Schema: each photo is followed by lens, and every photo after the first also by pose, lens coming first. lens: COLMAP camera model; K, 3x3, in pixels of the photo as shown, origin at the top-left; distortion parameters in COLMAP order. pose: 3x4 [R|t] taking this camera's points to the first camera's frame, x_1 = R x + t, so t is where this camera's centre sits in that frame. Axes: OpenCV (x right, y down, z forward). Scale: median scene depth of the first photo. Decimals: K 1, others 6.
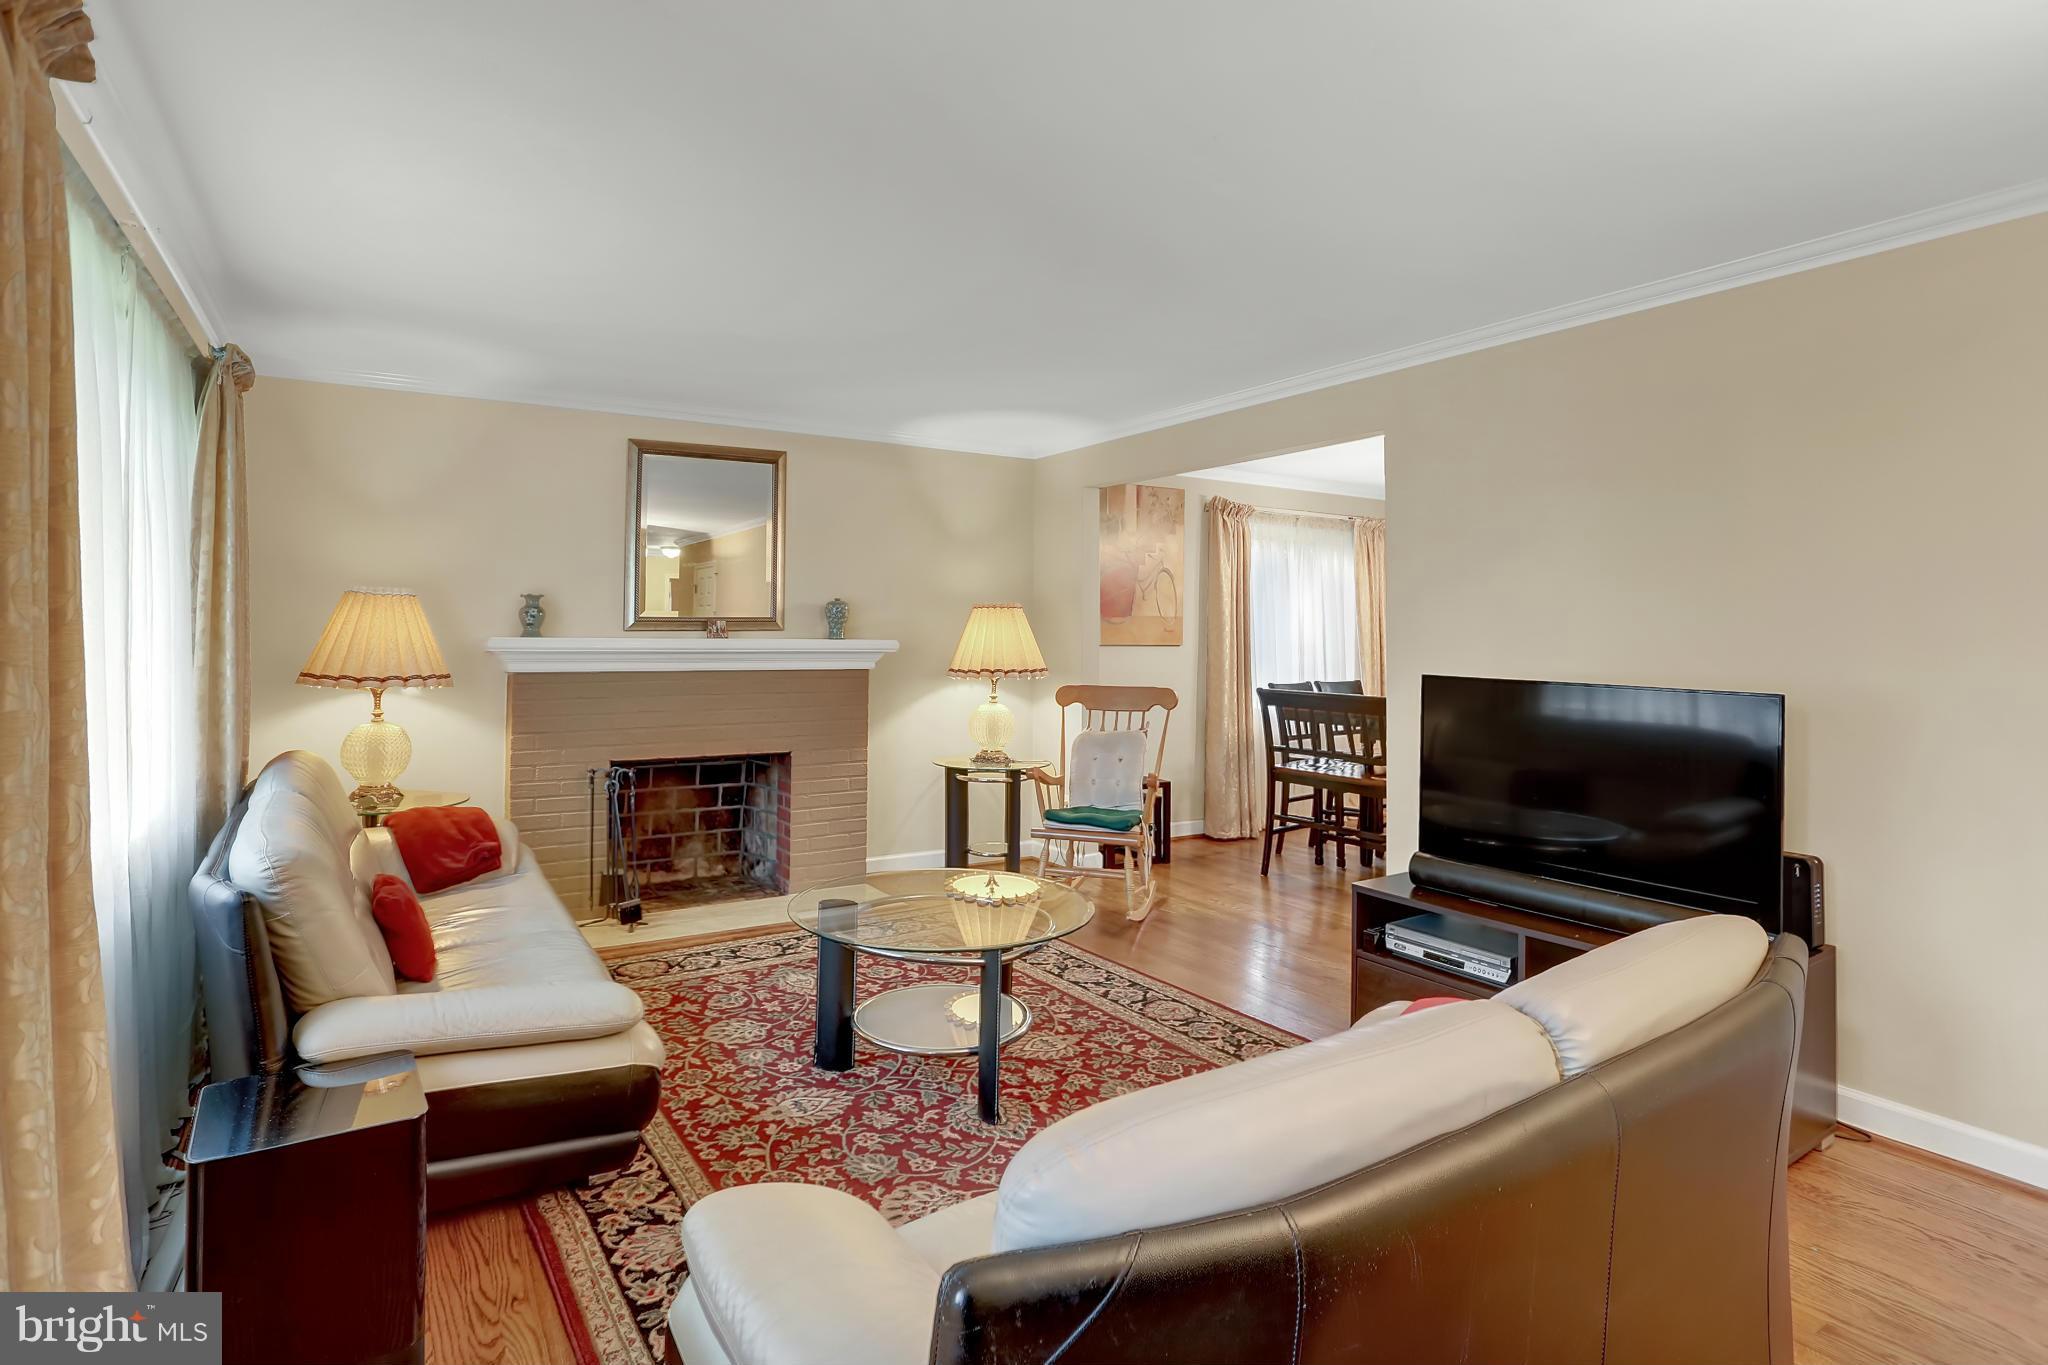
lens RADIAL K [[1064.5, 0, 1020.0], [0, 1064.5, 602.7], [0, 0, 1]] dist [-0.070639, 0.036198]
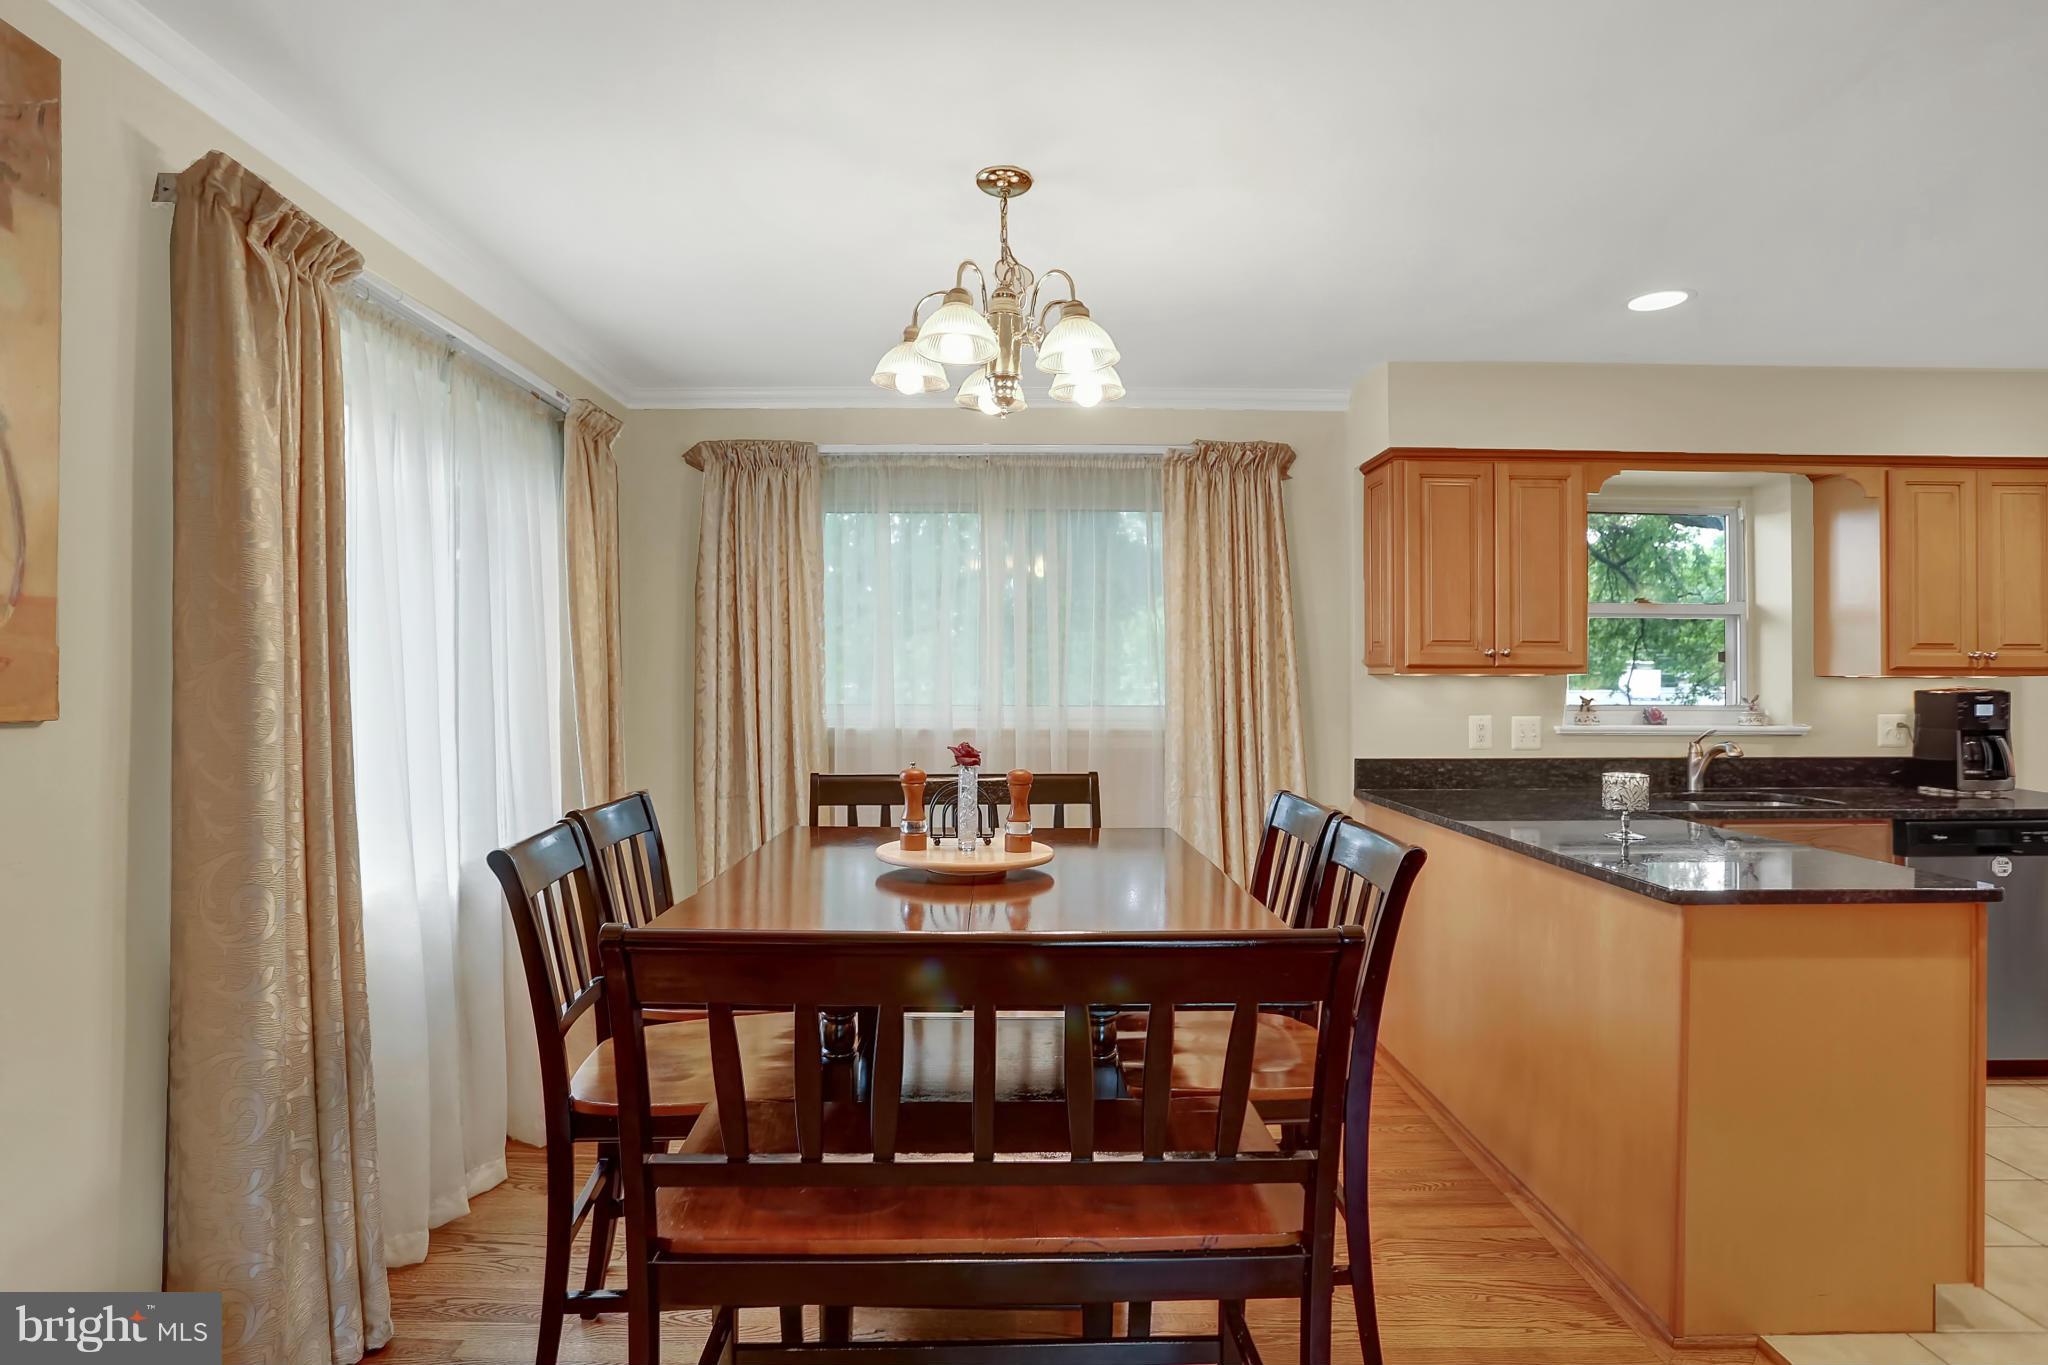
lens RADIAL K [[1023.5, 0, 1023.7], [0, 1023.5, 675.5], [0, 0, 1]] dist [-0.078158, 0.043922]
pose [[0.528524, -0.000360, 0.848919, 0.108144], [-0.029100, 0.999405, 0.018541, 0.028698], [-0.848420, -0.034503, 0.528198, 0.931427]]
